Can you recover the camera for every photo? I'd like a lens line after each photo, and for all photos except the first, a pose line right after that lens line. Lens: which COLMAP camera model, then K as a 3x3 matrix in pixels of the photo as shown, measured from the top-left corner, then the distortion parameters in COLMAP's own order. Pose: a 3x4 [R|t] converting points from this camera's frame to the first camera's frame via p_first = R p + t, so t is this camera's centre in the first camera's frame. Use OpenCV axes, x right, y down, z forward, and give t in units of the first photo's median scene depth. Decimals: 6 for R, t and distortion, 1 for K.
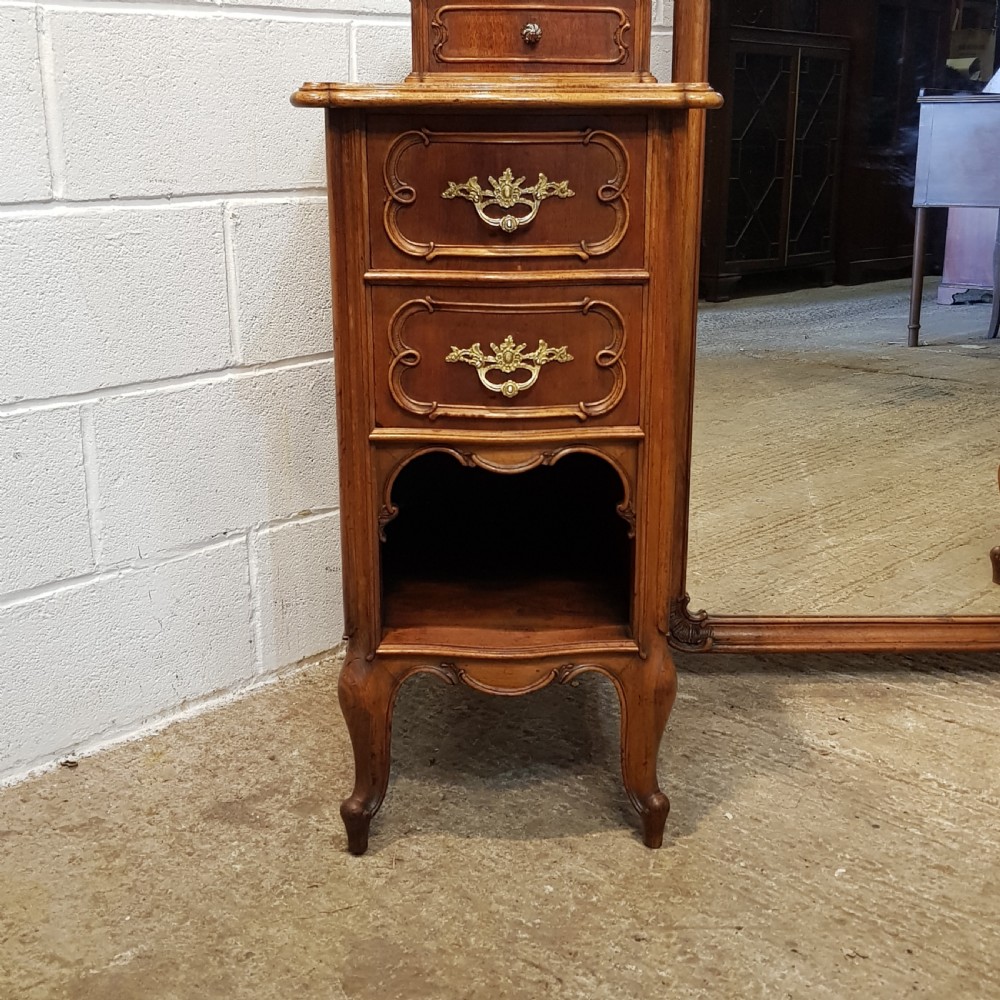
lens RADIAL K [[1333.7, 0, 525.5], [0, 1333.7, 478.7], [0, 0, 1]] dist [0.089366, 0.000000]
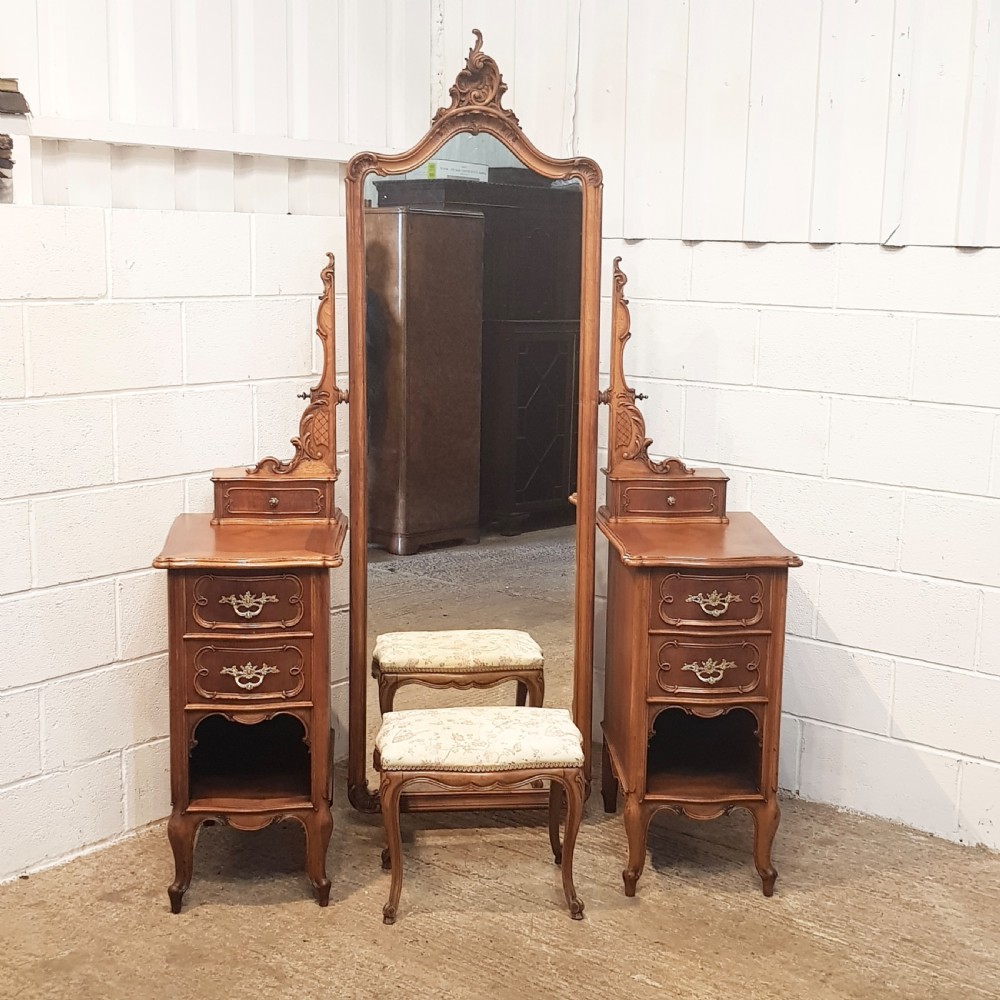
lens RADIAL K [[1423.2, 0, 518.7], [0, 1423.2, 501.5], [0, 0, 1]] dist [0.056721, 0.000000]
pose [[0.996567, 0.001884, 0.082766, 0.204203], [0.007447, 0.993648, -0.112286, -0.088854], [-0.082452, 0.112517, 0.990223, -1.220129]]
